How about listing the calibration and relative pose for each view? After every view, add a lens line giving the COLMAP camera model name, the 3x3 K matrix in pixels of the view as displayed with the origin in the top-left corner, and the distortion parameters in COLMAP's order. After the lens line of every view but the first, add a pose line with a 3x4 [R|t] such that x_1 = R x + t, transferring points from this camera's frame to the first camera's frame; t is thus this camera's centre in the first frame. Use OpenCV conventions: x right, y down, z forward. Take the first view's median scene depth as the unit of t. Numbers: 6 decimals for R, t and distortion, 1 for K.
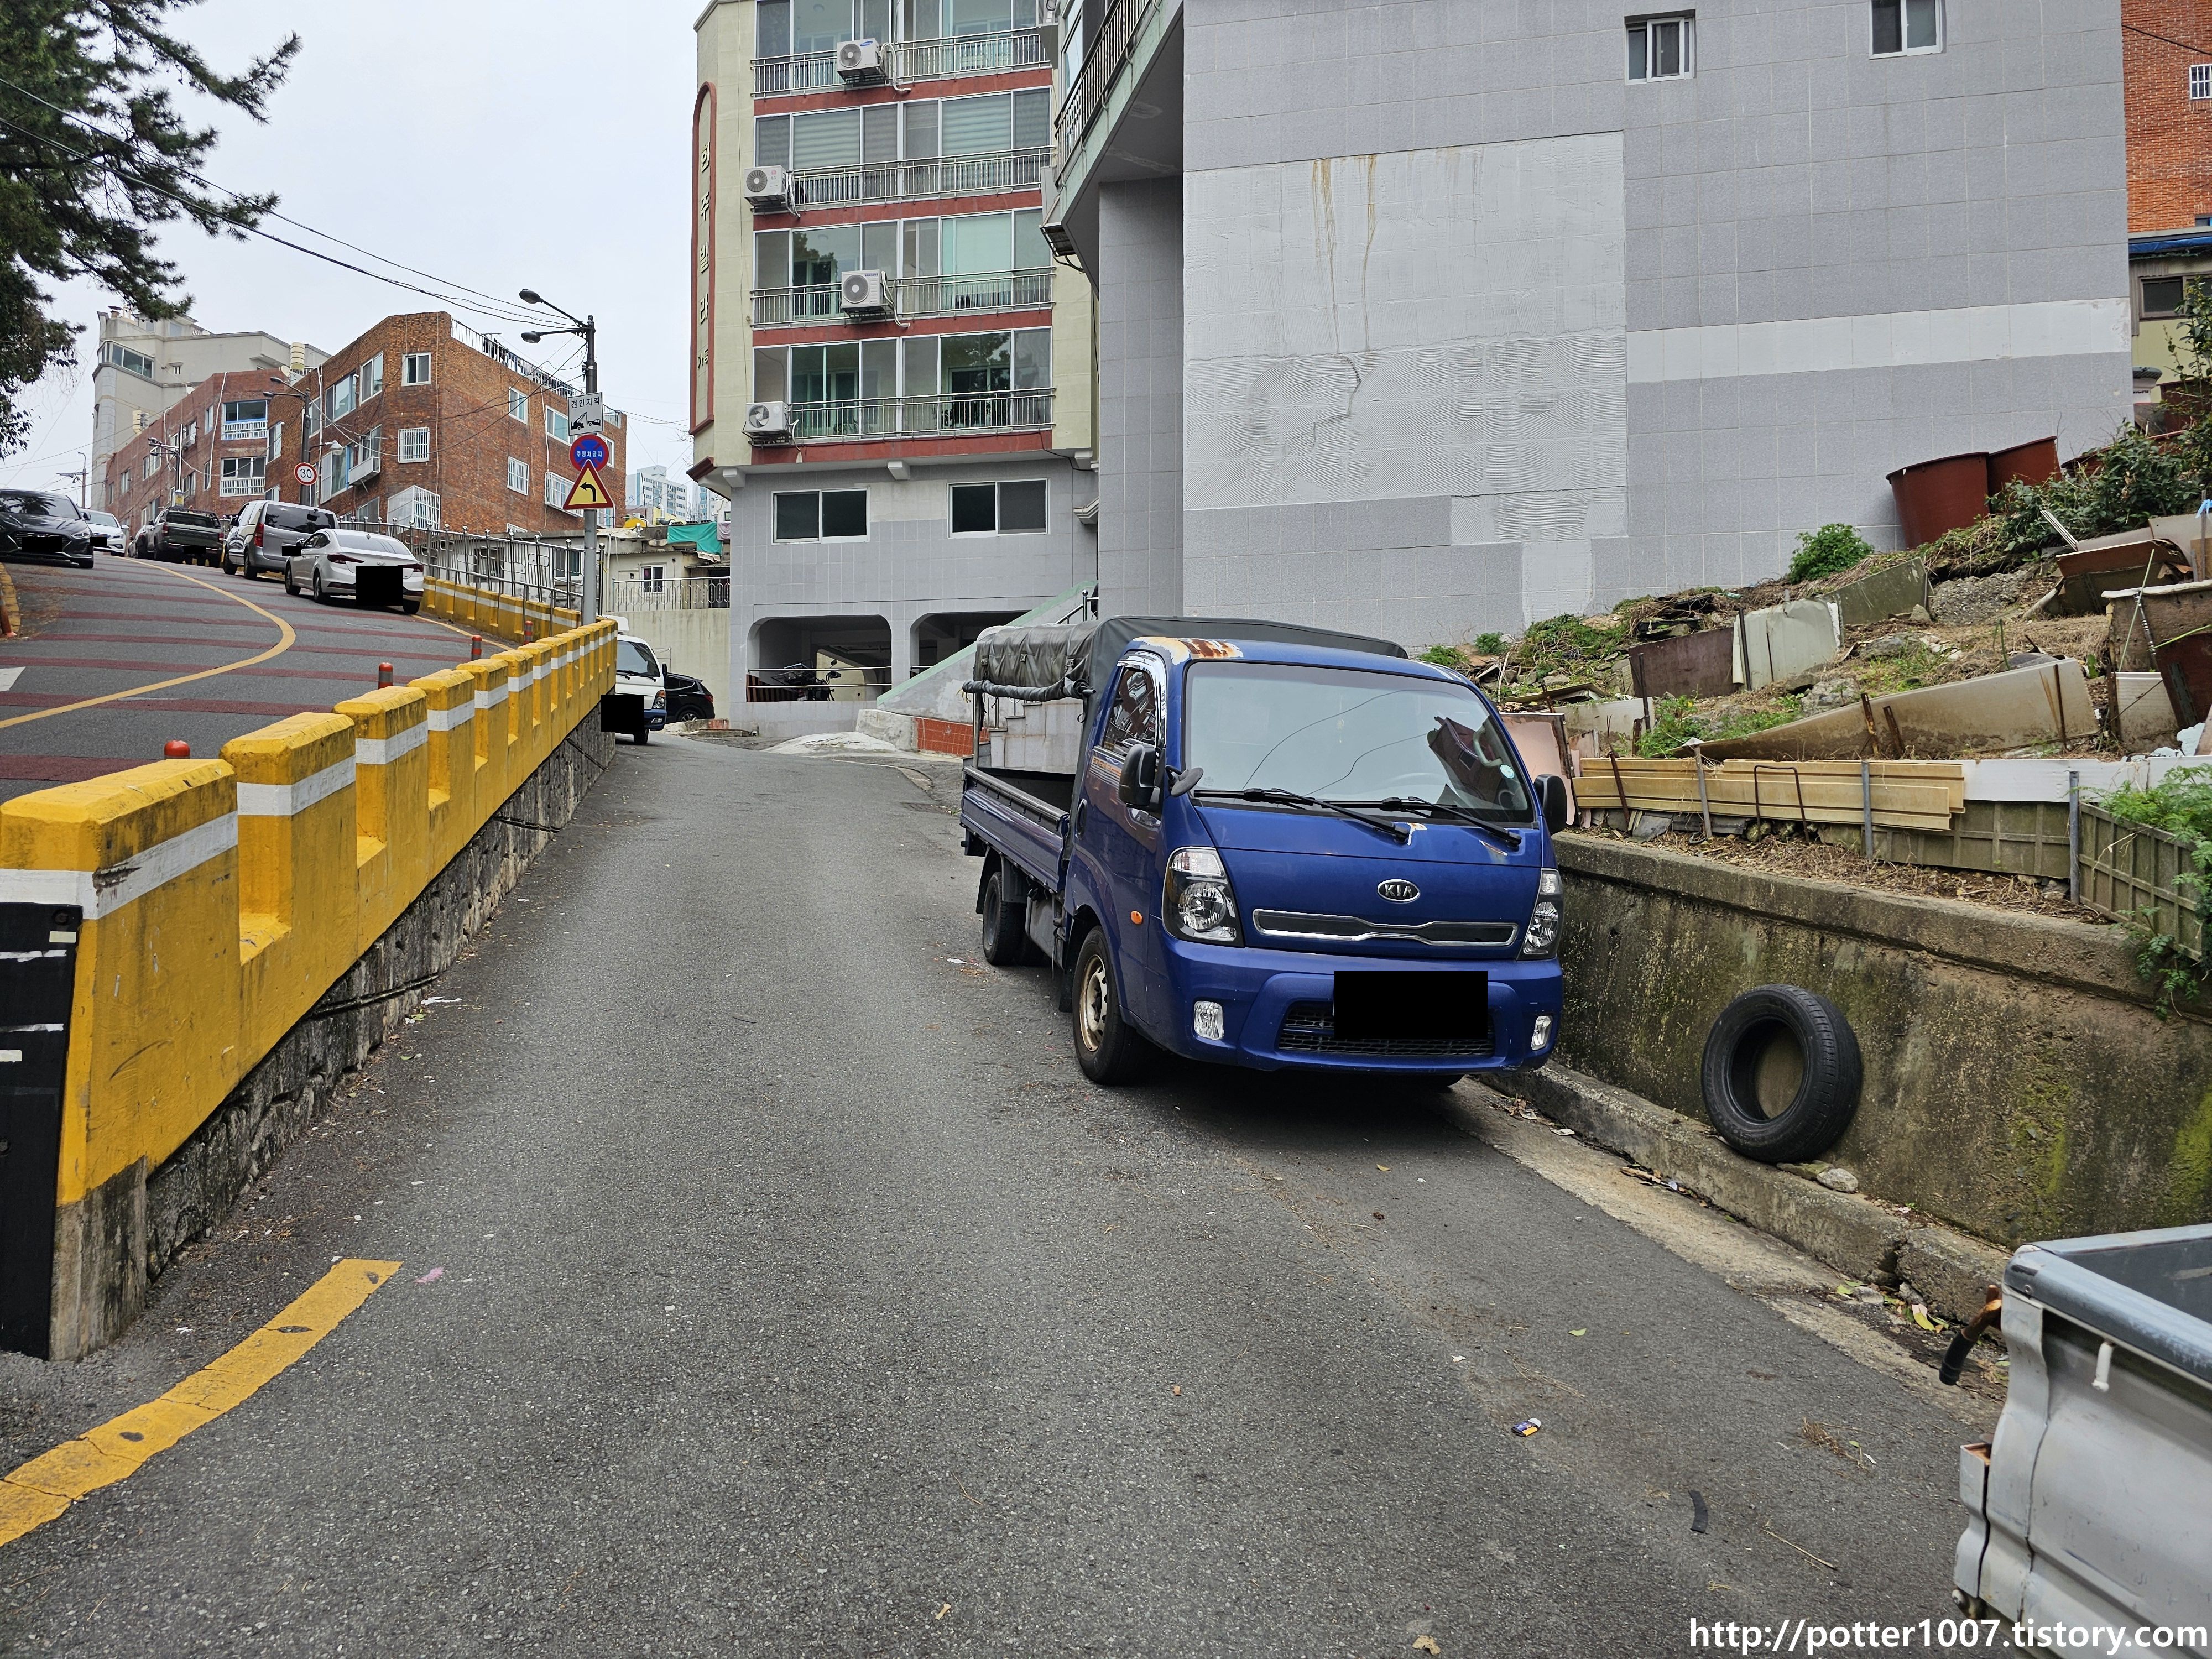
lens RADIAL K [[1510.0, 0, 1116.2], [0, 1510.0, 816.5], [0, 0, 1]] dist [0.033957, -0.002098]
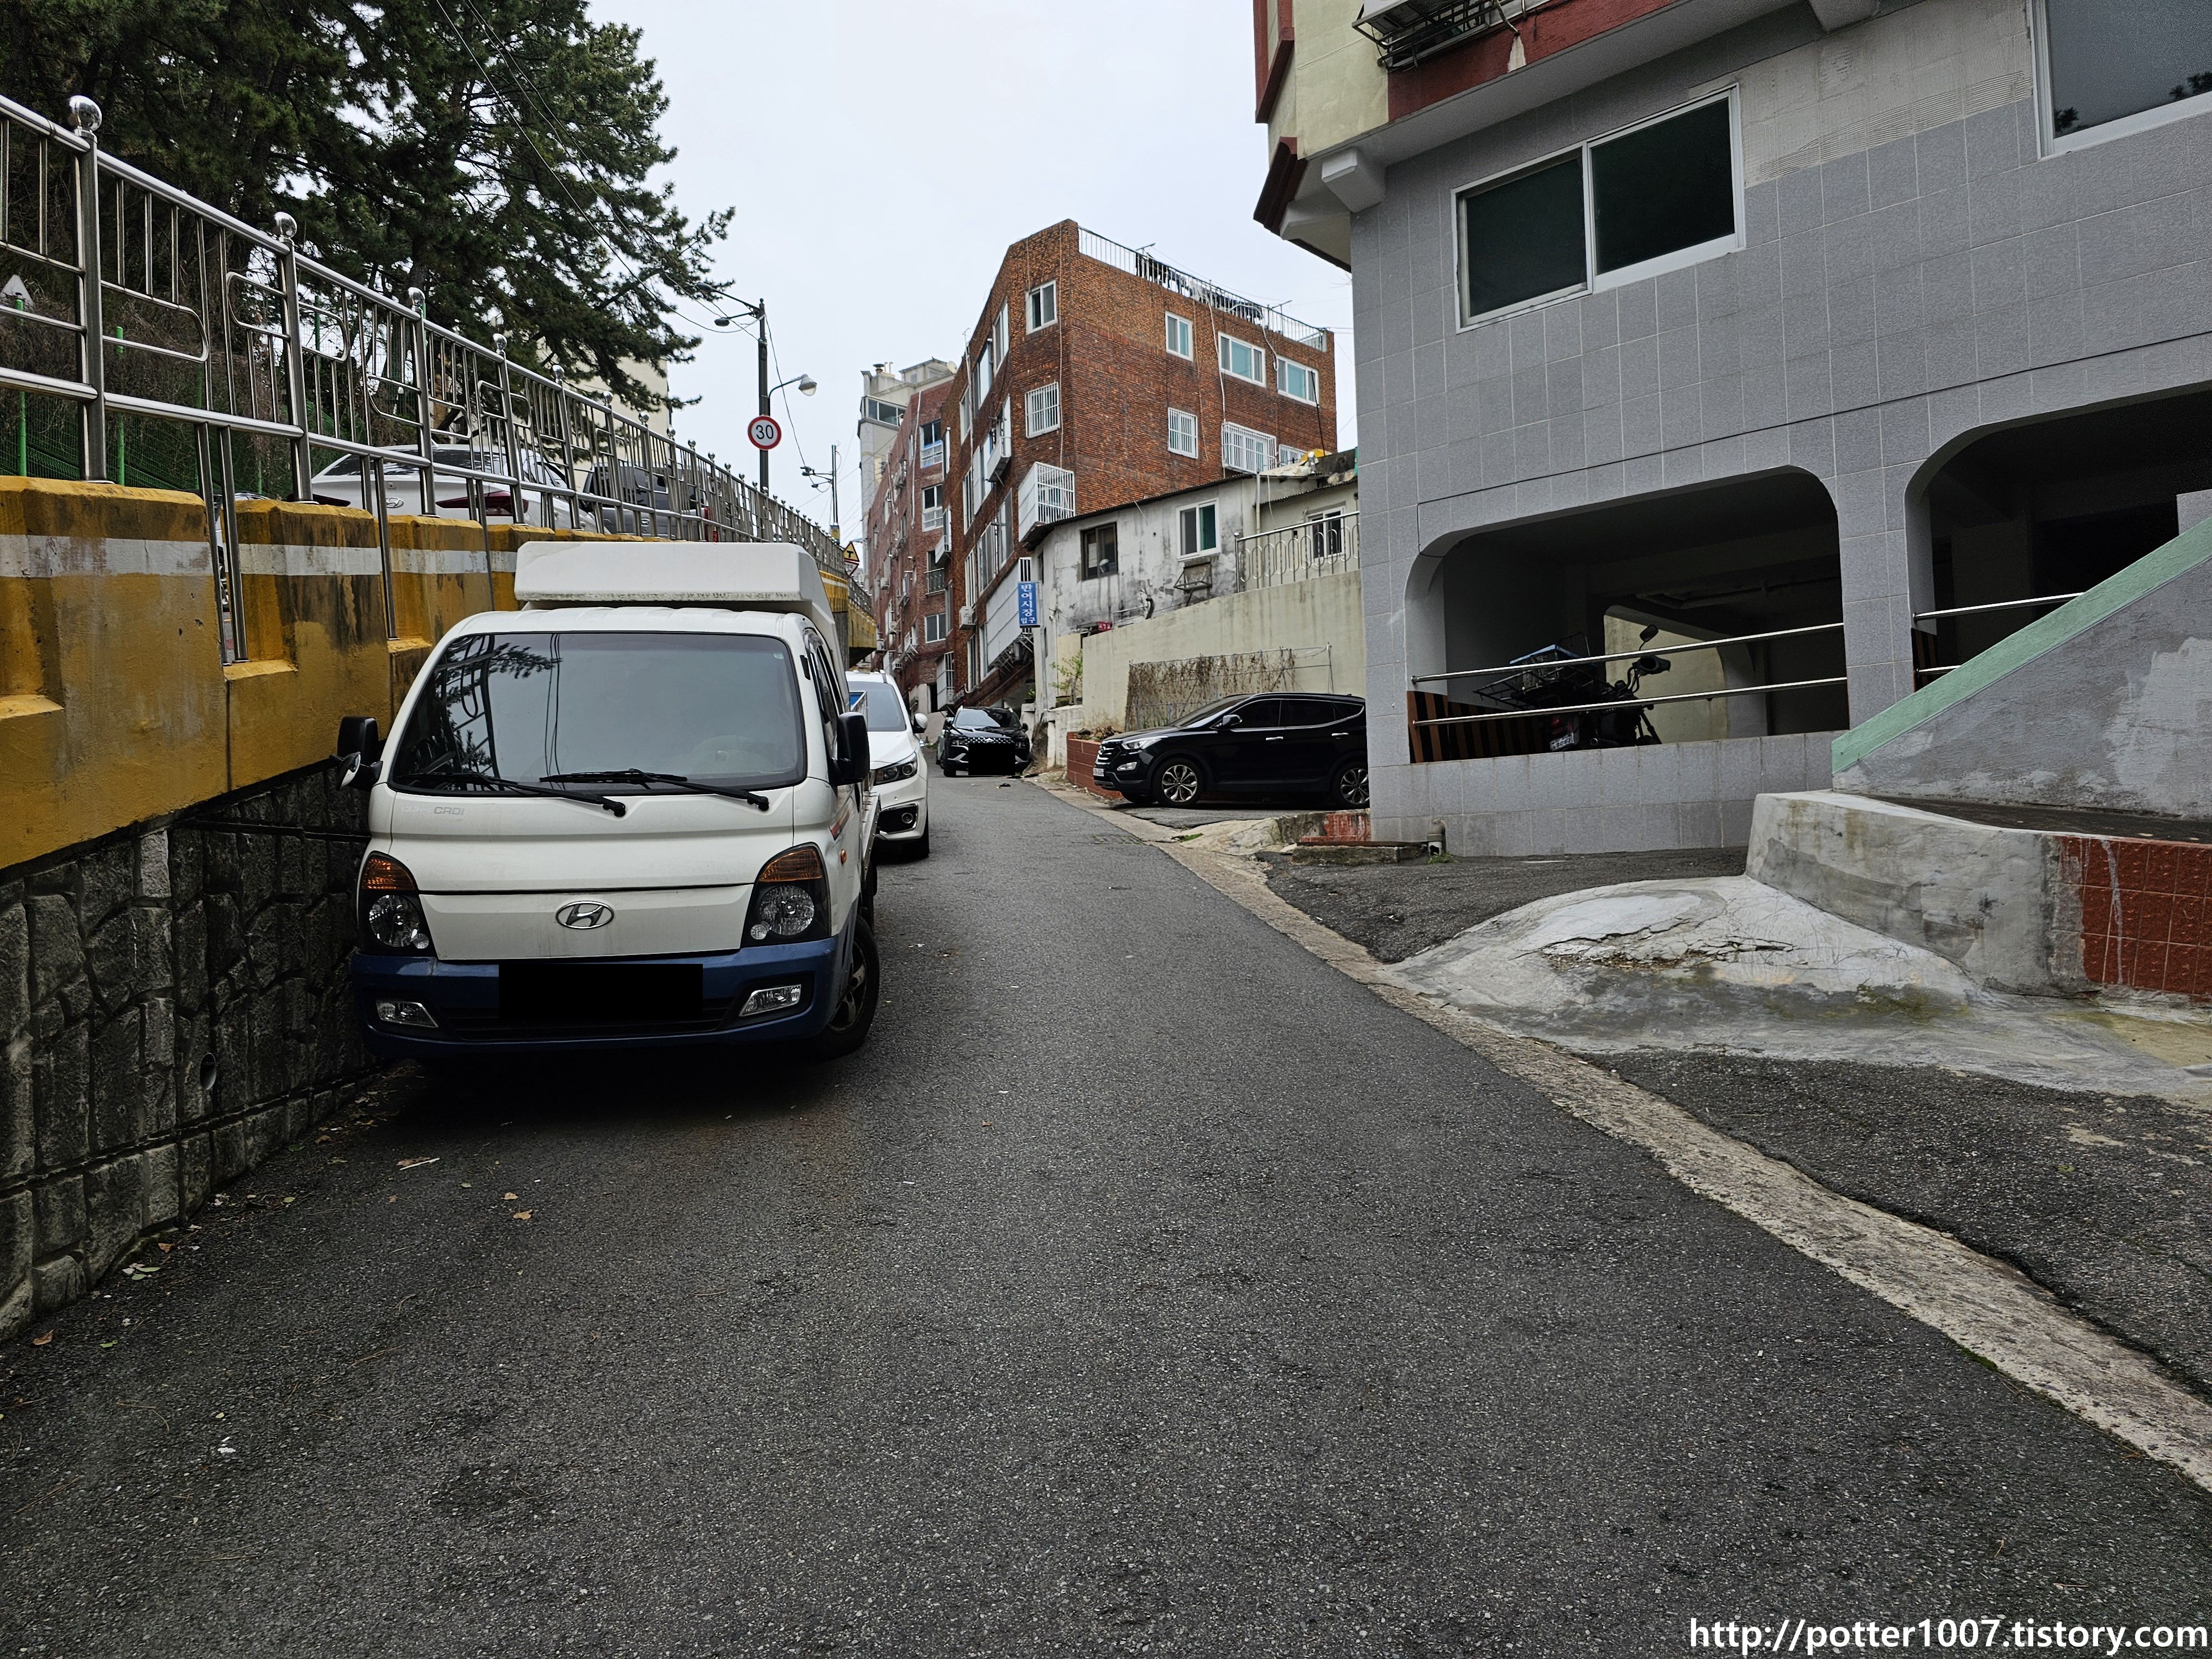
lens RADIAL K [[1510.0, 0, 1116.2], [0, 1510.0, 816.5], [0, 0, 1]] dist [0.033957, -0.002098]
pose [[0.863238, -0.050656, -0.502250, -0.081475], [0.052663, 0.998560, -0.010200, -0.042761], [0.502043, -0.017645, 0.864662, 0.434266]]
